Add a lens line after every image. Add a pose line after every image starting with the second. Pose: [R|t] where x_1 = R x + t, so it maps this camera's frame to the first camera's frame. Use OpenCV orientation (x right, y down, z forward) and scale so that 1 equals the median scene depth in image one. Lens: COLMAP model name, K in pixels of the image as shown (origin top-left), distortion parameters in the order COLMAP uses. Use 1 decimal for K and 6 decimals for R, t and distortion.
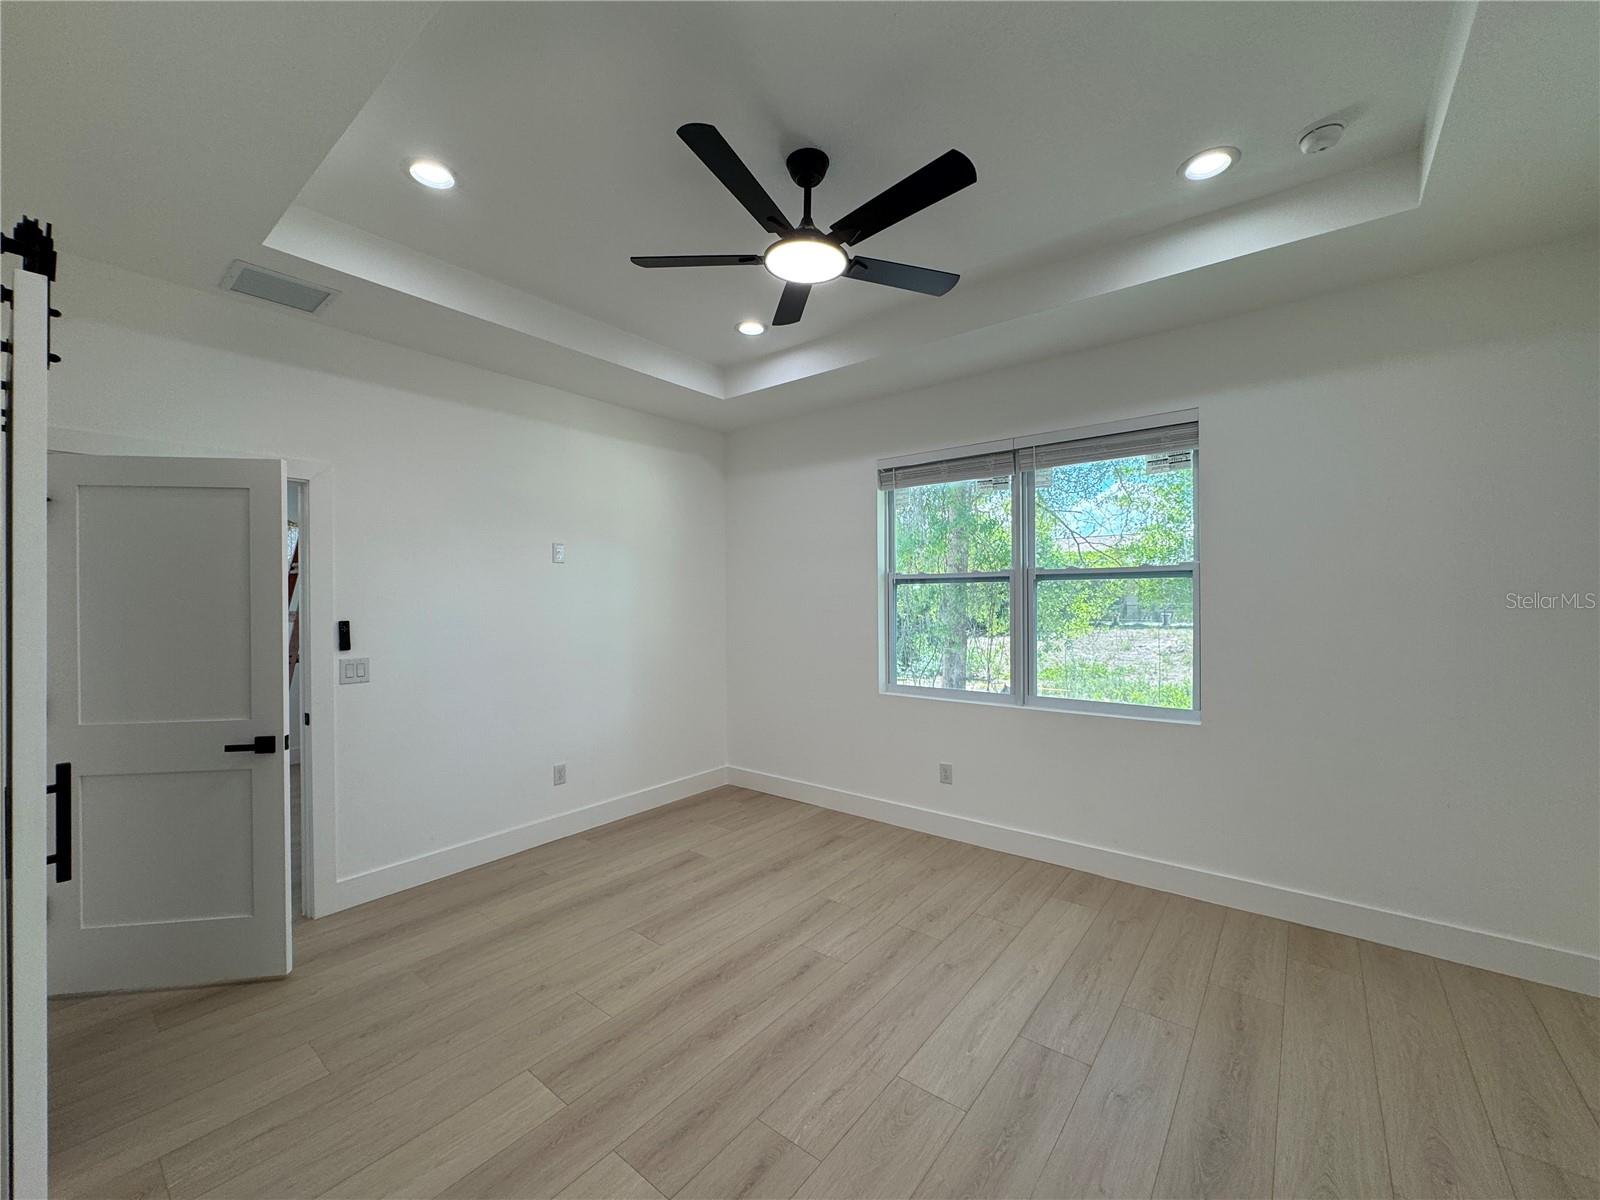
lens RADIAL K [[633.8, 0, 797.7], [0, 633.8, 602.6], [0, 0, 1]] dist [-0.001027, 0.000141]
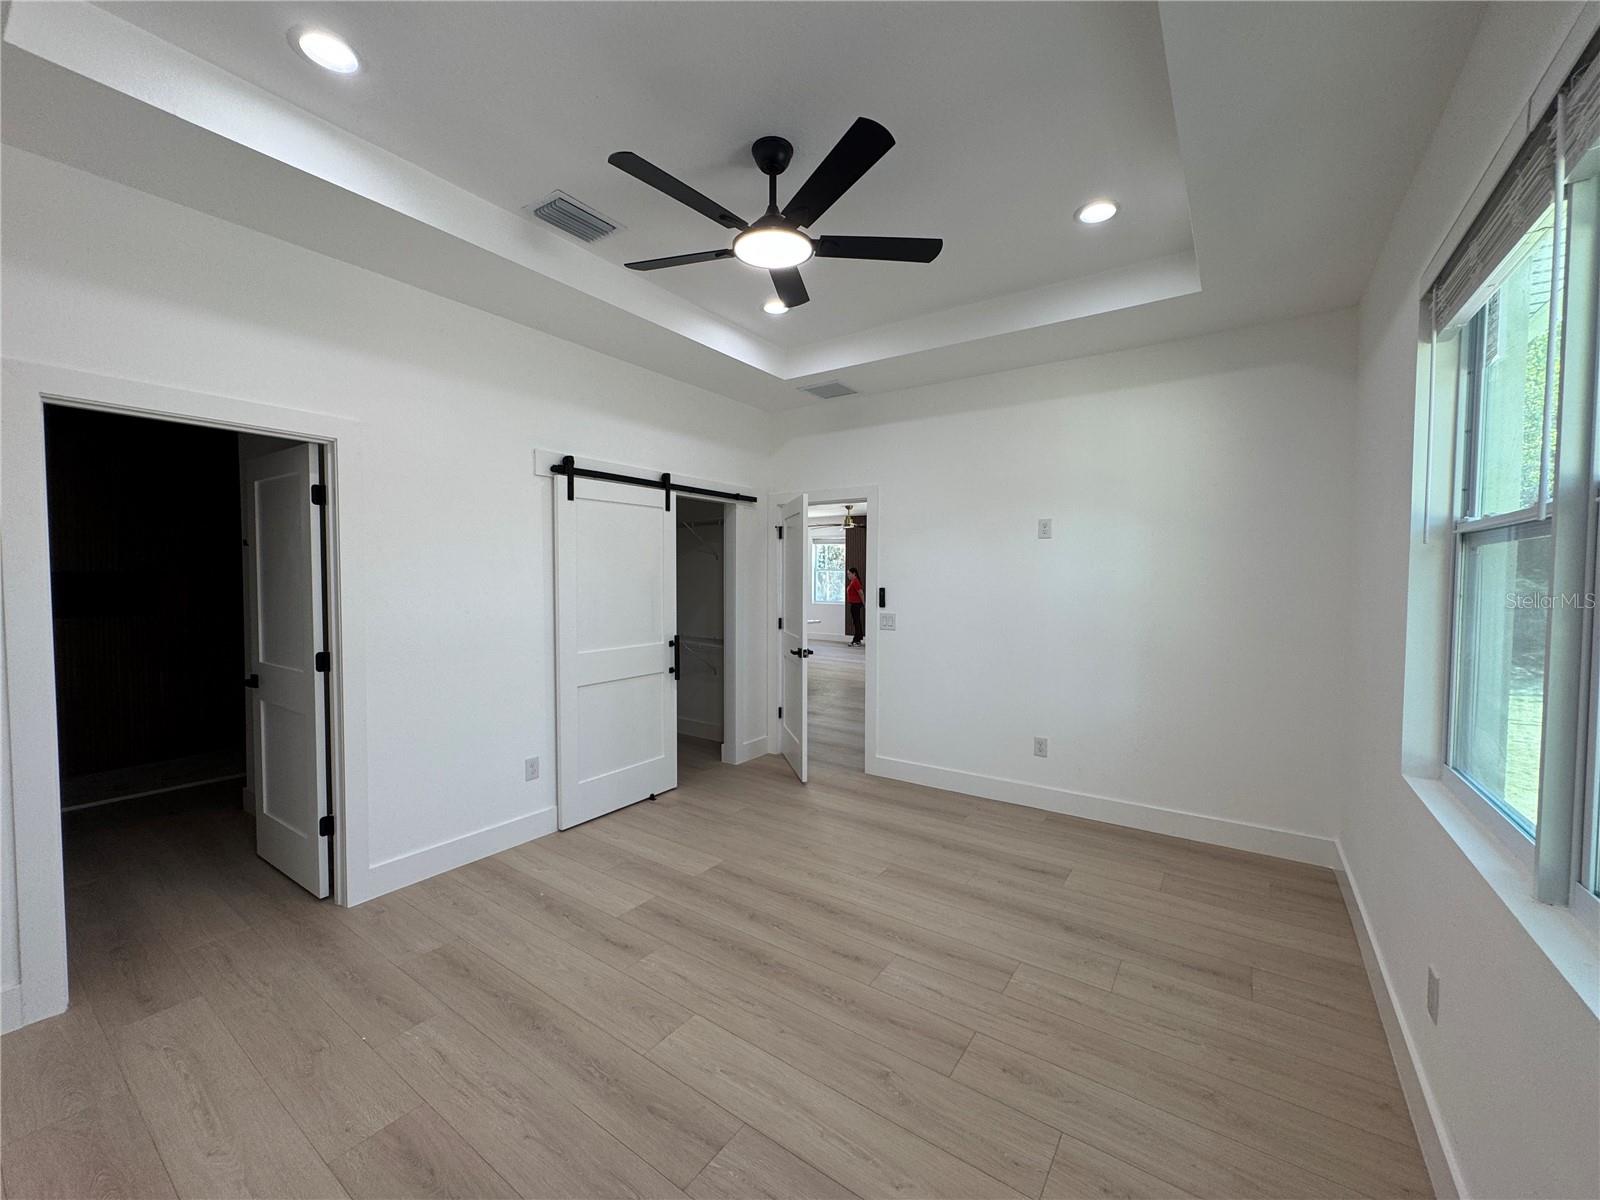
lens RADIAL K [[633.8, 0, 804.7], [0, 633.8, 598.5], [0, 0, 1]] dist [-0.001027, 0.000141]
pose [[0.069502, 0.041402, -0.996722, 0.782802], [-0.011403, 0.999106, 0.040705, -0.005248], [0.997517, 0.008536, 0.069912, 0.709053]]
